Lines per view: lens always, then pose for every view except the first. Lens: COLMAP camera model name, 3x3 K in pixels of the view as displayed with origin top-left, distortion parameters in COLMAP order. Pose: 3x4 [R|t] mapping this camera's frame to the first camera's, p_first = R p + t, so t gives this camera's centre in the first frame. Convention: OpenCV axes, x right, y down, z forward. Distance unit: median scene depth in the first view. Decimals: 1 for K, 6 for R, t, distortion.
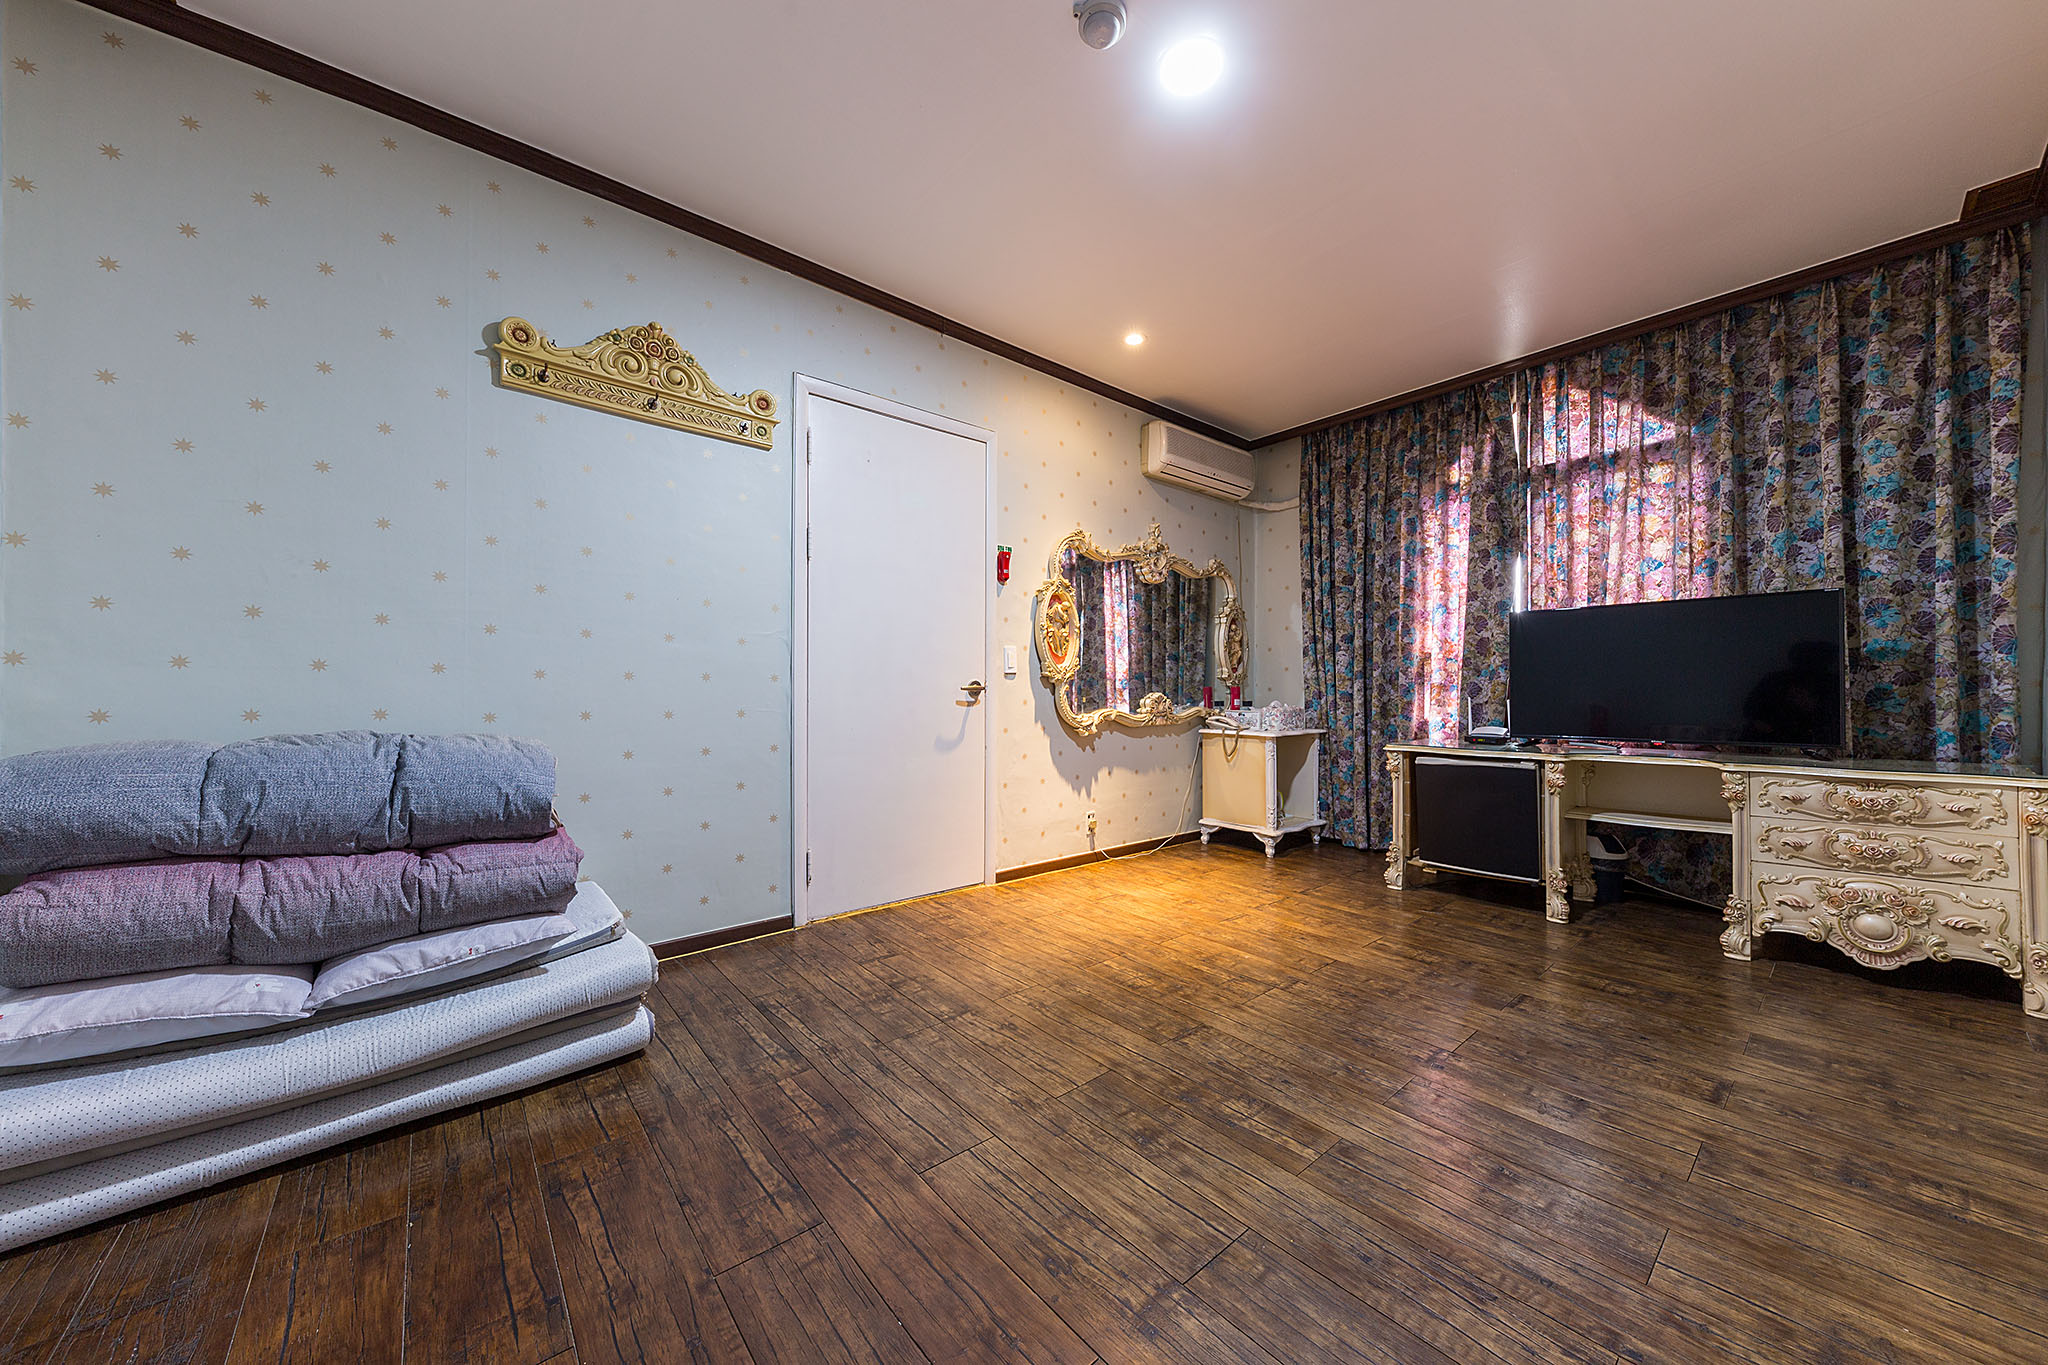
lens RADIAL K [[705.3, 0, 1024.0], [0, 705.3, 682.5], [0, 0, 1]] dist [0.000513, -0.000153]
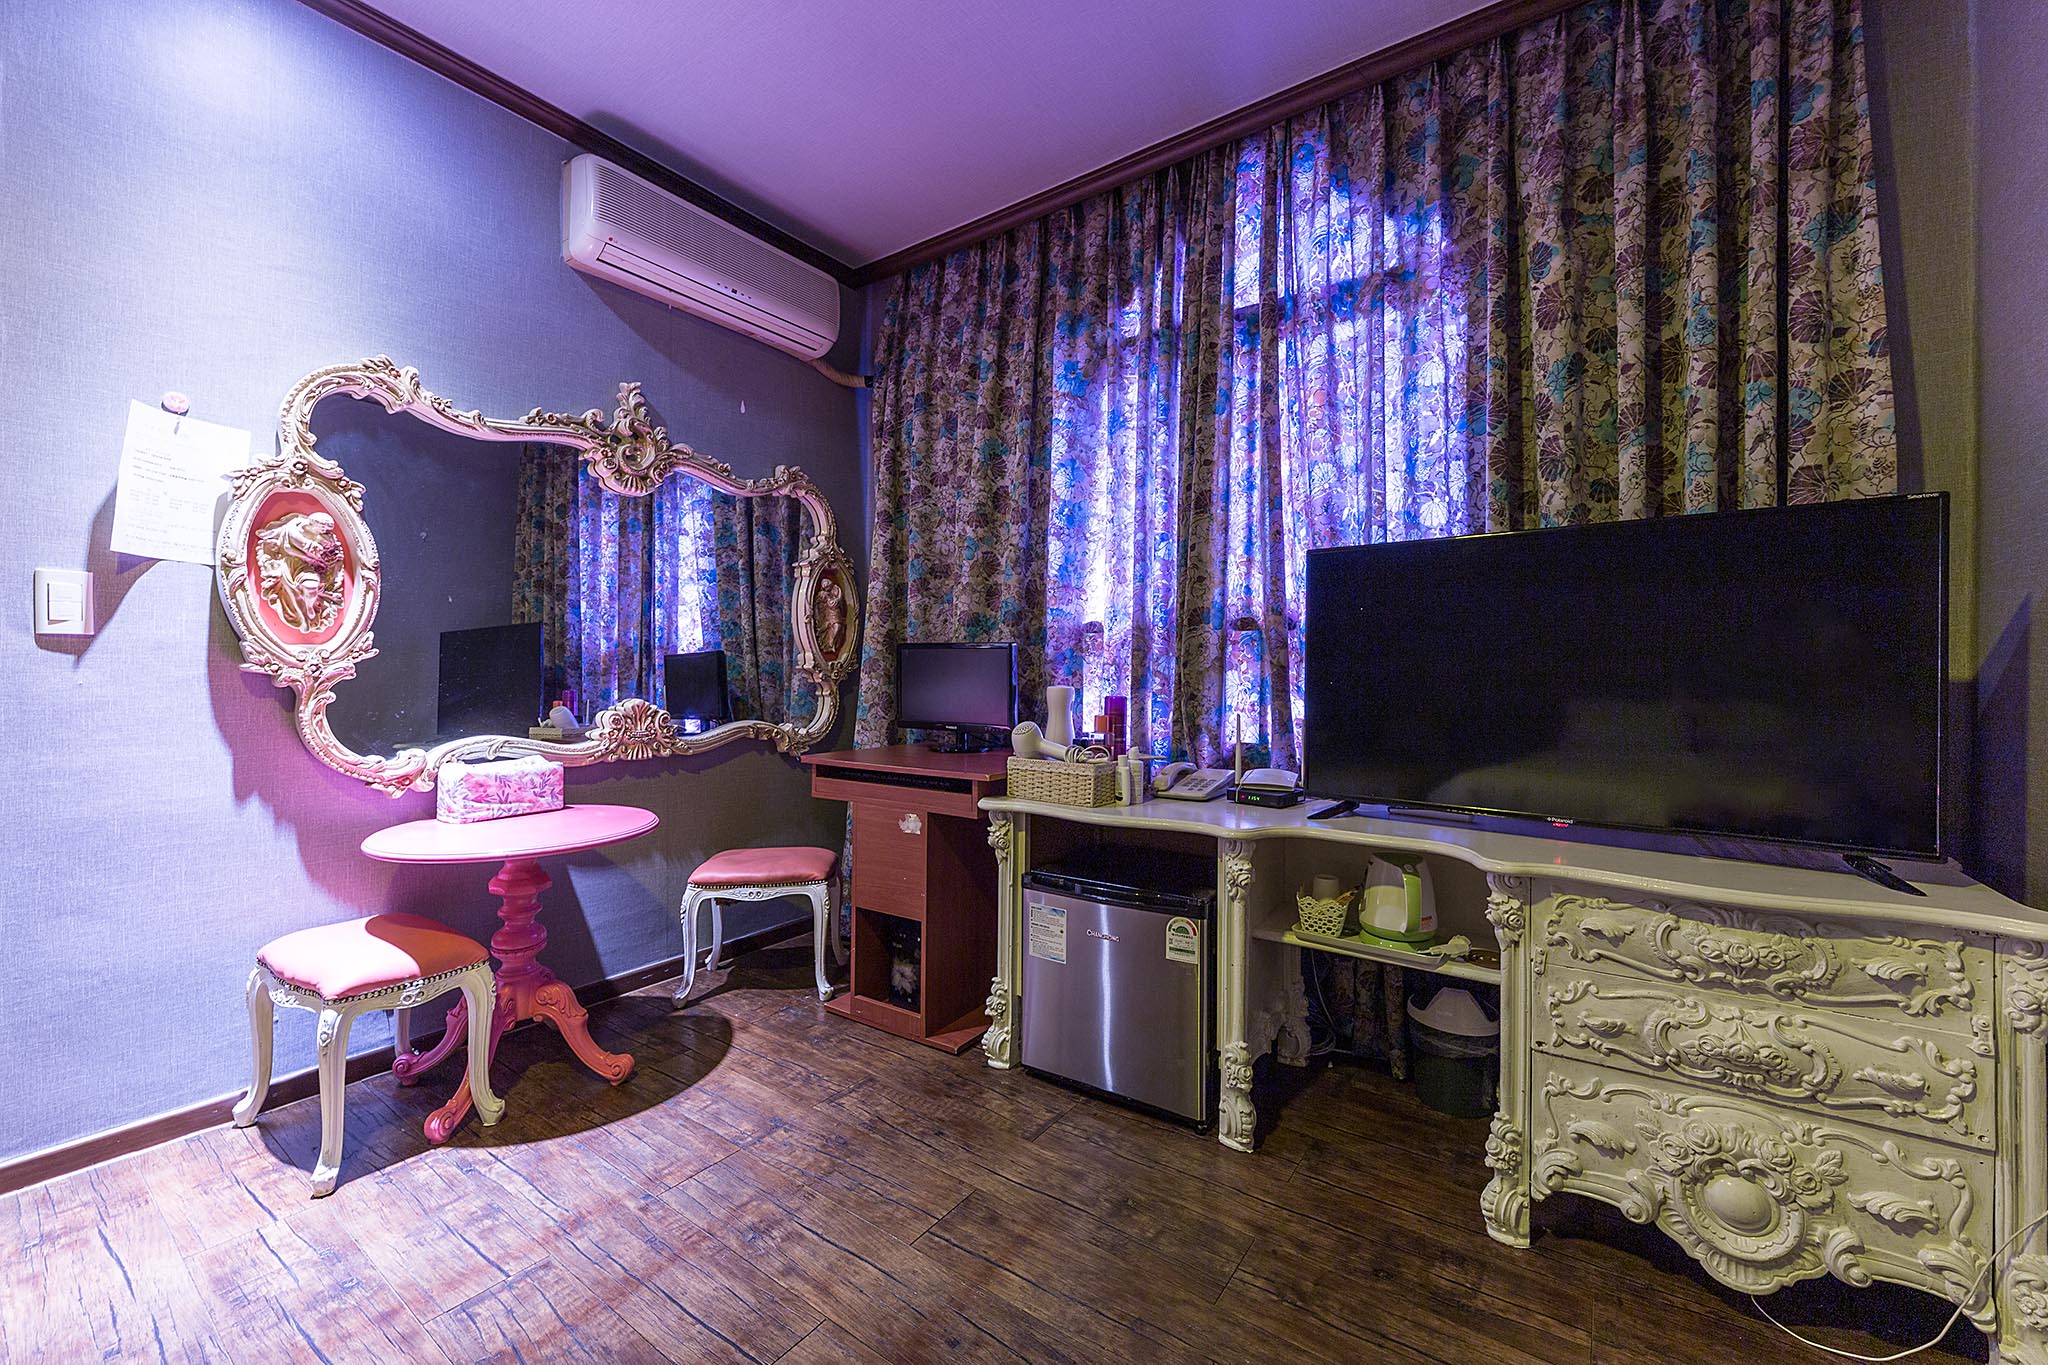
lens RADIAL K [[875.7, 0, 1024.0], [0, 875.7, 682.5], [0, 0, 1]] dist [-0.001385, -0.000249]
pose [[0.962429, -0.009212, 0.271375, 0.472023], [0.003955, 0.999794, 0.019914, -0.017764], [-0.271503, -0.018093, 0.962268, 0.459547]]
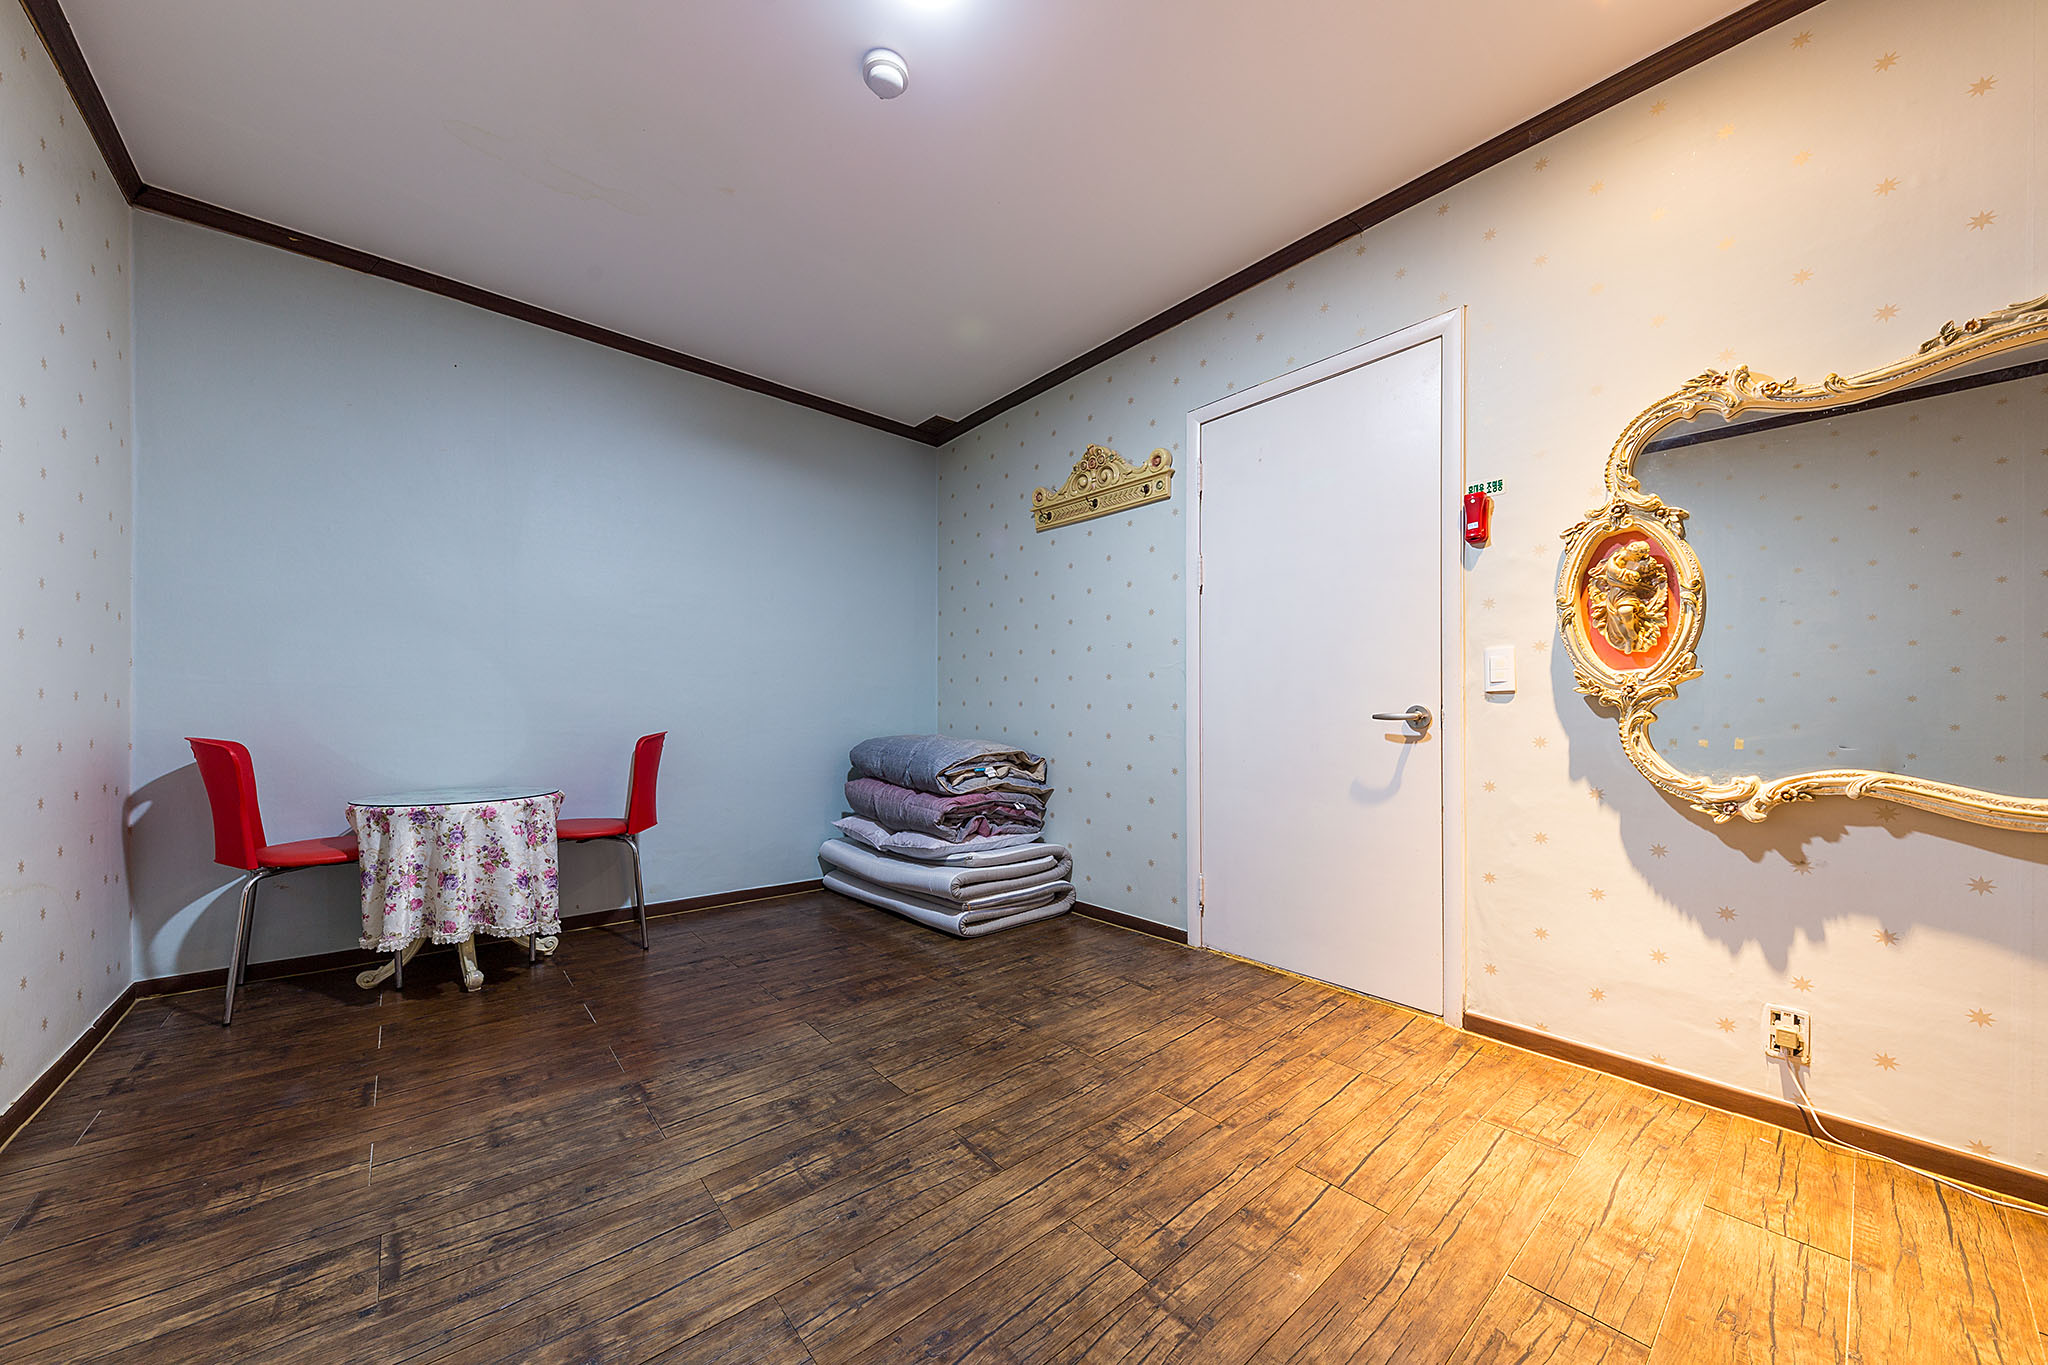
lens RADIAL K [[722.7, 0, 1022.8], [0, 722.7, 712.9], [0, 0, 1]] dist [0.002438, 0.000054]
pose [[0.006548, -0.004510, -0.999968, 0.778580], [0.001559, 0.999989, -0.004500, 0.008752], [0.999977, -0.001529, 0.006555, 0.782603]]
